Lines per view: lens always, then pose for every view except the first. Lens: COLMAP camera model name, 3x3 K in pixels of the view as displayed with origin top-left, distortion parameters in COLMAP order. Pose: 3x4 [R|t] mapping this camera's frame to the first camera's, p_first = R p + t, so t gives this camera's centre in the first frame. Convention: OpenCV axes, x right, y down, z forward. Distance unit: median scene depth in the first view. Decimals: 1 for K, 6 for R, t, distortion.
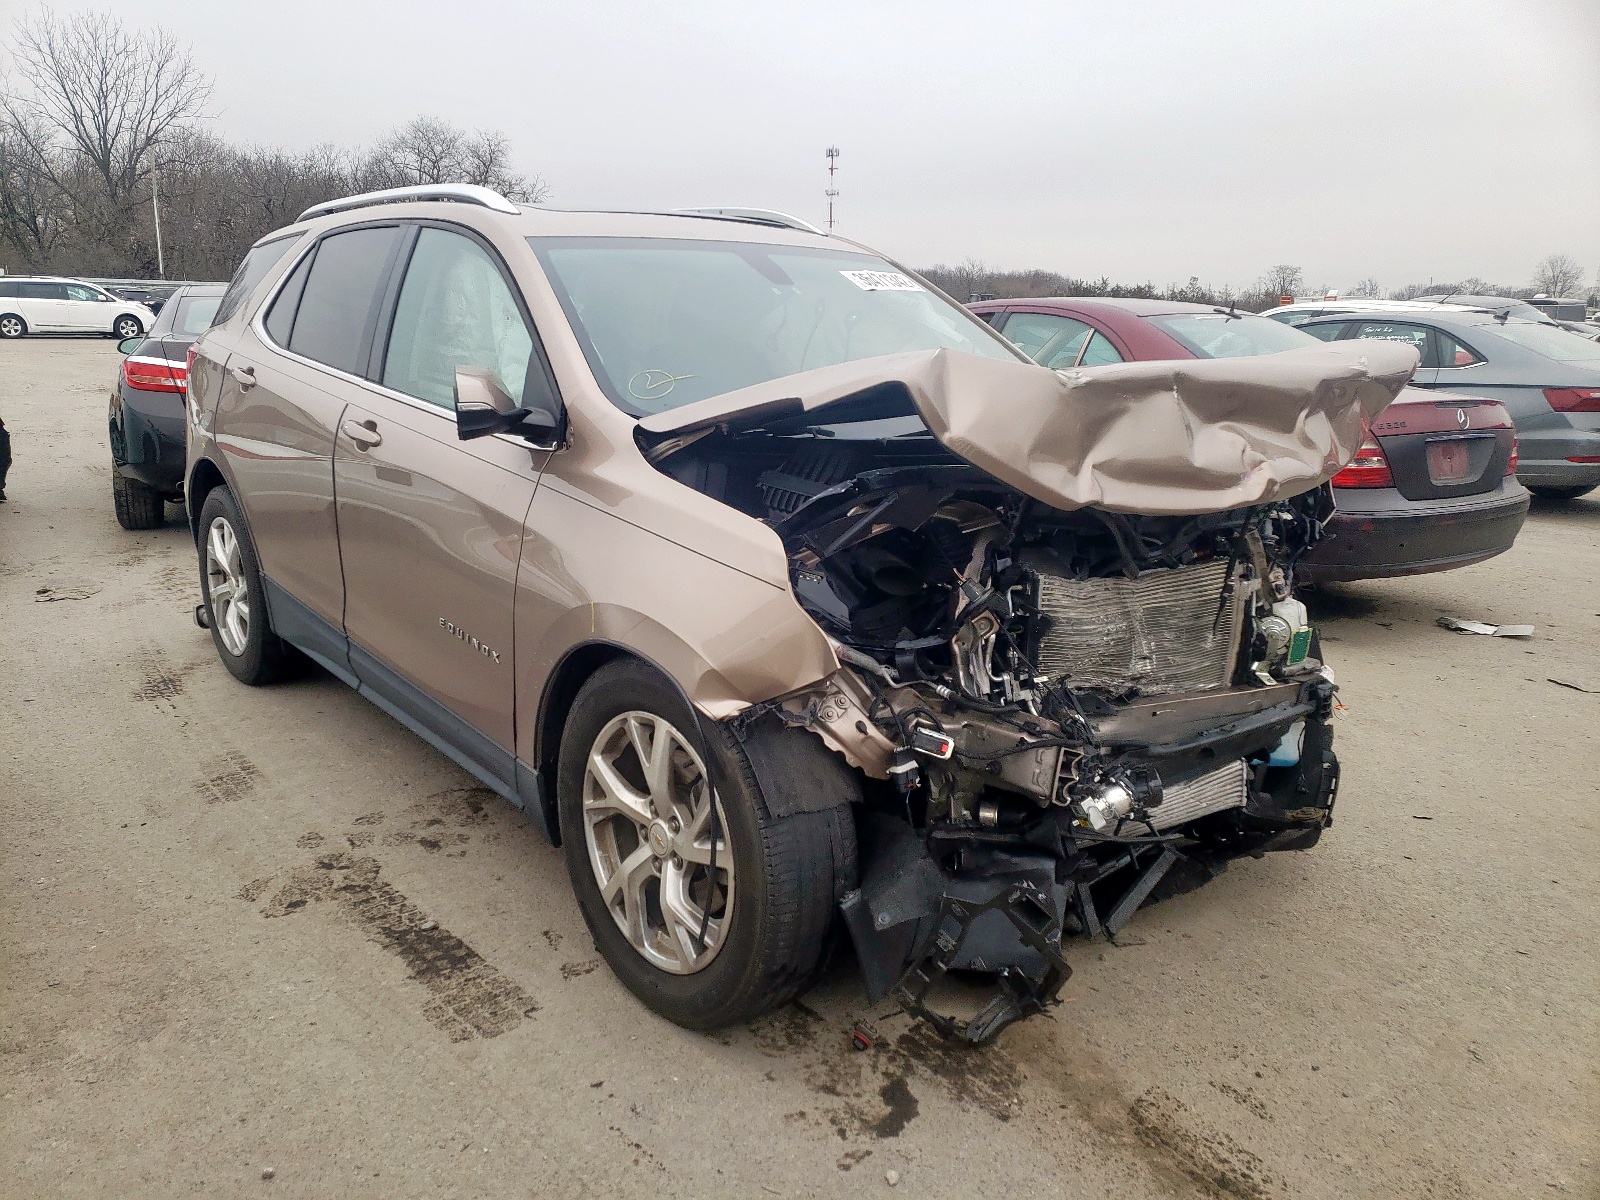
lens RADIAL K [[1255.9, 0, 797.7], [0, 1255.9, 599.1], [0, 0, 1]] dist [0.045511, -0.014414]
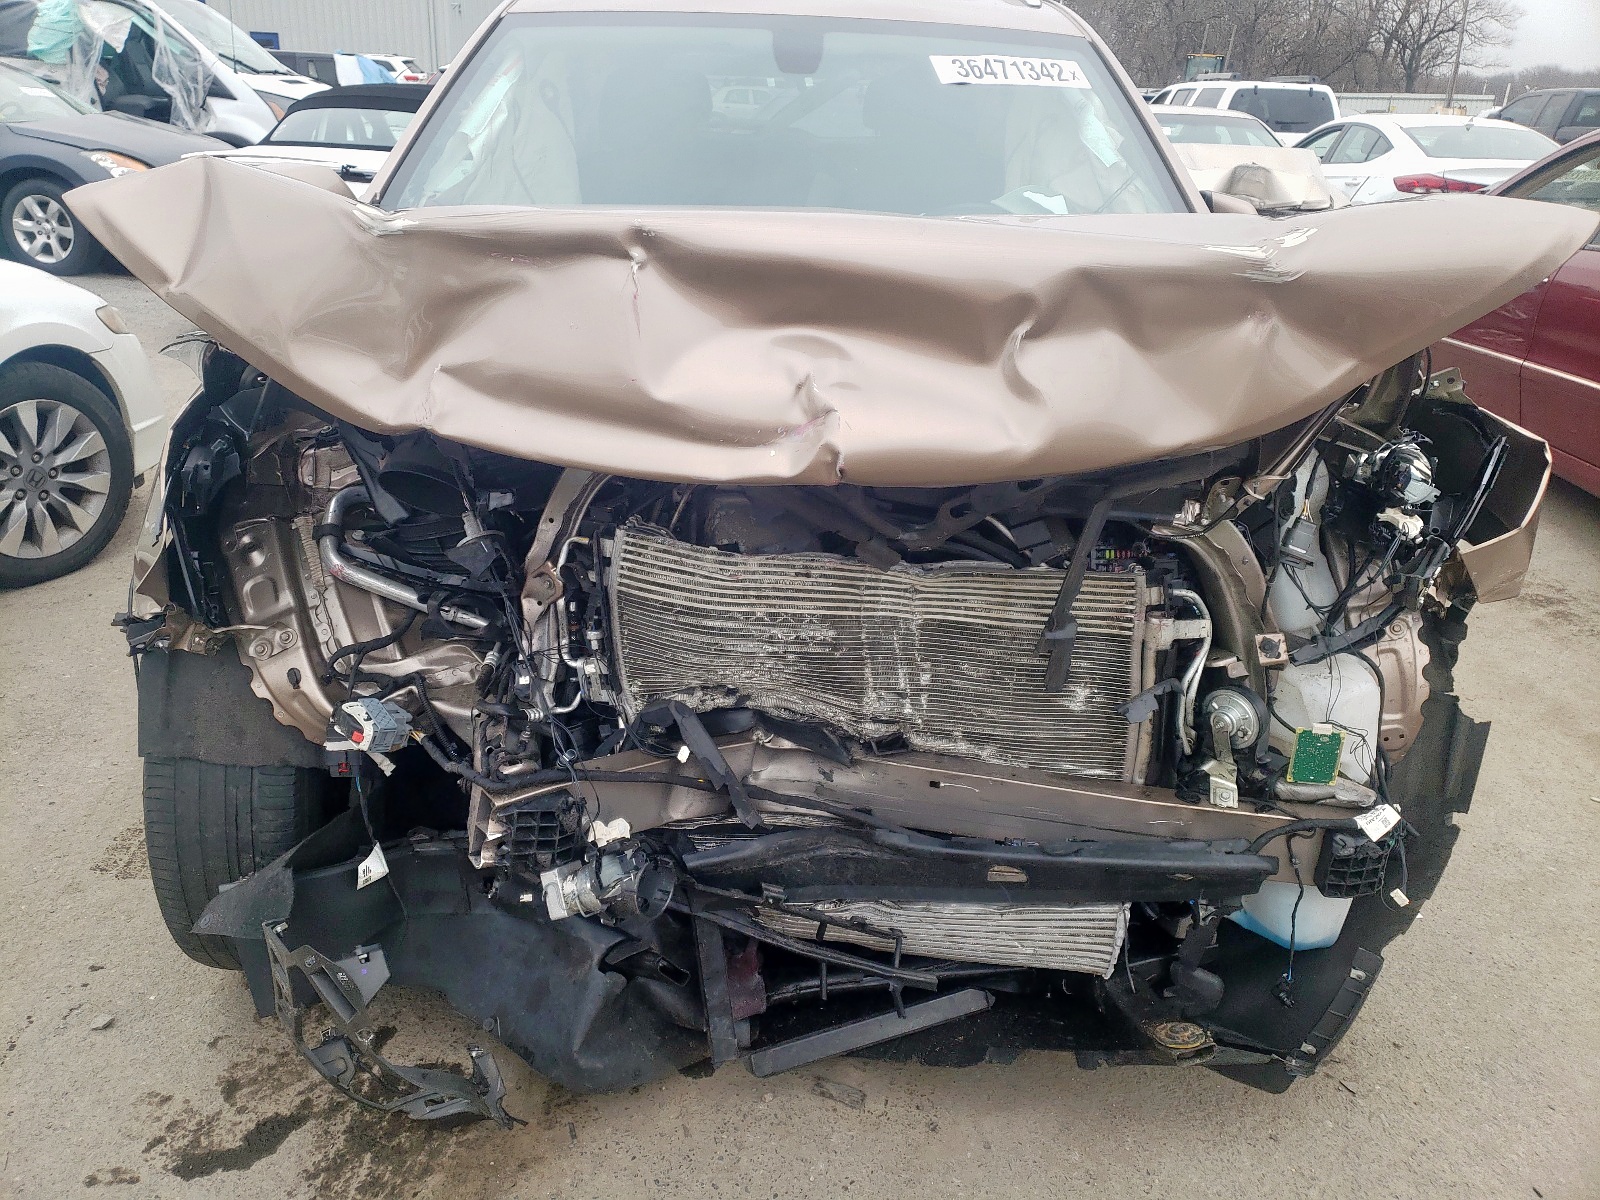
lens RADIAL K [[1255.9, 0, 800.3], [0, 1255.9, 599.1], [0, 0, 1]] dist [0.045511, -0.014414]
pose [[0.772732, 0.232337, -0.590682, 0.706106], [-0.150723, 0.971147, 0.184812, -0.127341], [0.616578, -0.053781, 0.785455, 0.574963]]
